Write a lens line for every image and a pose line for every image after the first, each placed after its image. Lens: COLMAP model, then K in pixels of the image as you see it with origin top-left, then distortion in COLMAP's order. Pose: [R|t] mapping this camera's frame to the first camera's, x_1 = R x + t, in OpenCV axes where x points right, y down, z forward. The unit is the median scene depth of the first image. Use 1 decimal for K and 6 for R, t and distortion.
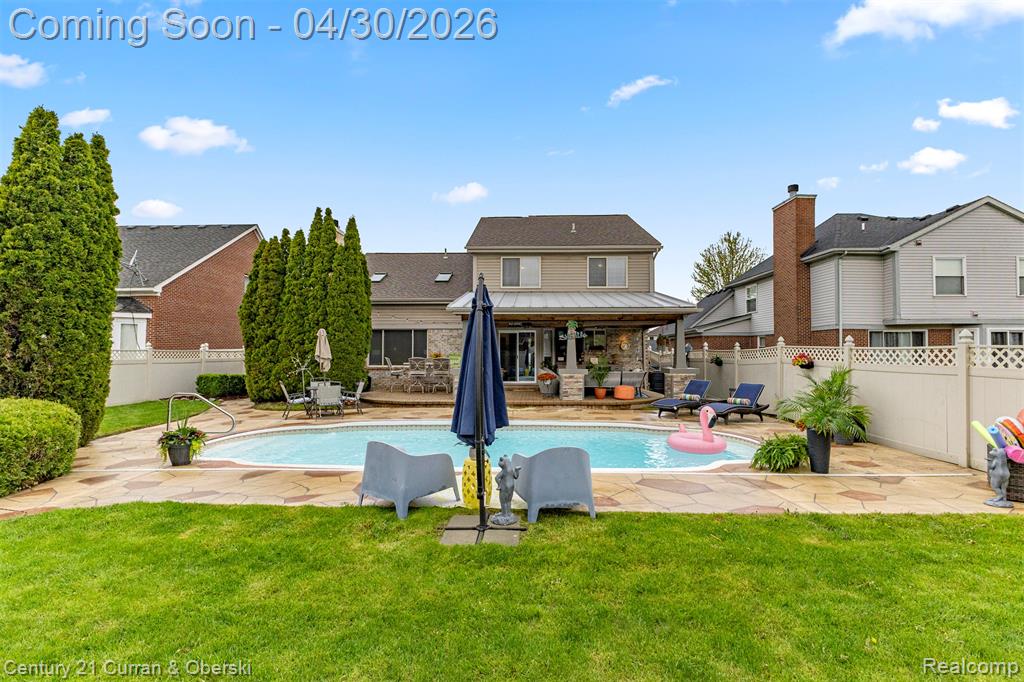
lens RADIAL K [[448.4, 0, 514.3], [0, 448.4, 356.1], [0, 0, 1]] dist [-0.000508, 0.000342]
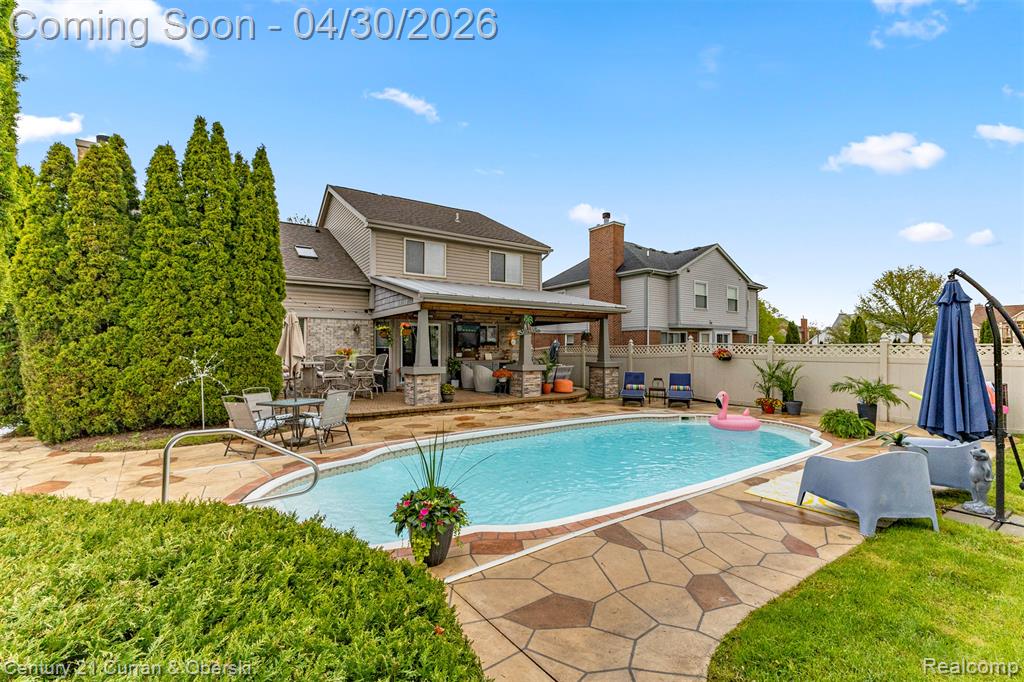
lens RADIAL K [[436.3, 0, 511.3], [0, 436.3, 356.7], [0, 0, 1]] dist [0.019689, 0.000104]
pose [[0.814176, -0.013080, 0.580471, -0.372560], [0.005992, 0.999882, 0.014126, -0.002447], [-0.580588, -0.008022, 0.814158, 0.201642]]
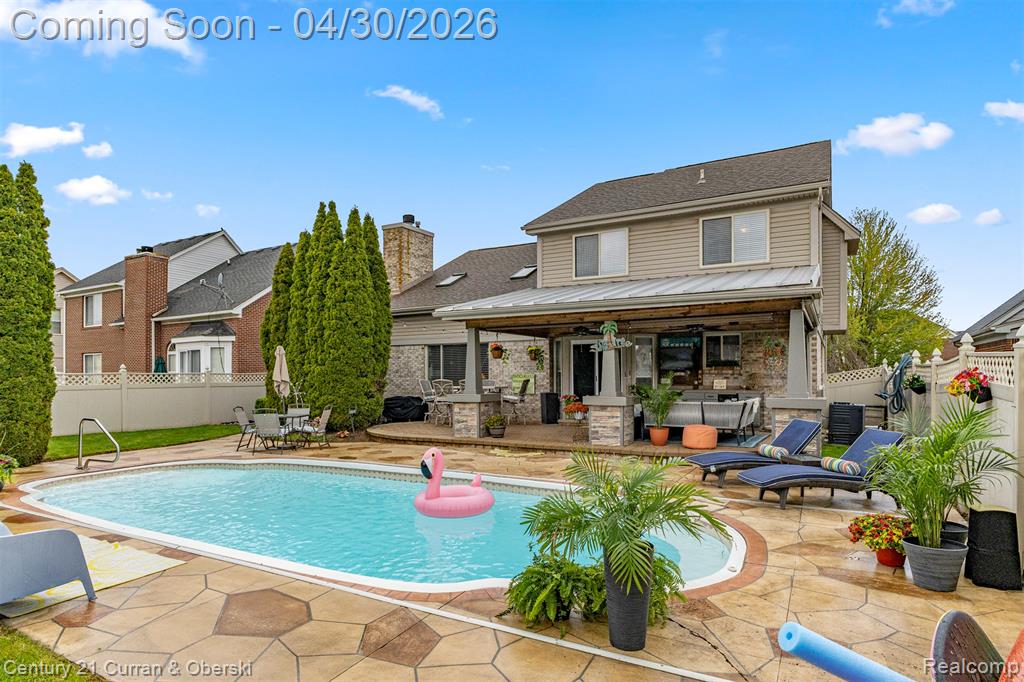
lens RADIAL K [[566.3, 0, 512.8], [0, 566.3, 395.4], [0, 0, 1]] dist [-0.012984, -0.001055]
pose [[0.887089, 0.009226, -0.461507, 0.312866], [0.005241, 0.999534, 0.030057, 0.001391], [0.461569, -0.029082, 0.886627, 0.177073]]
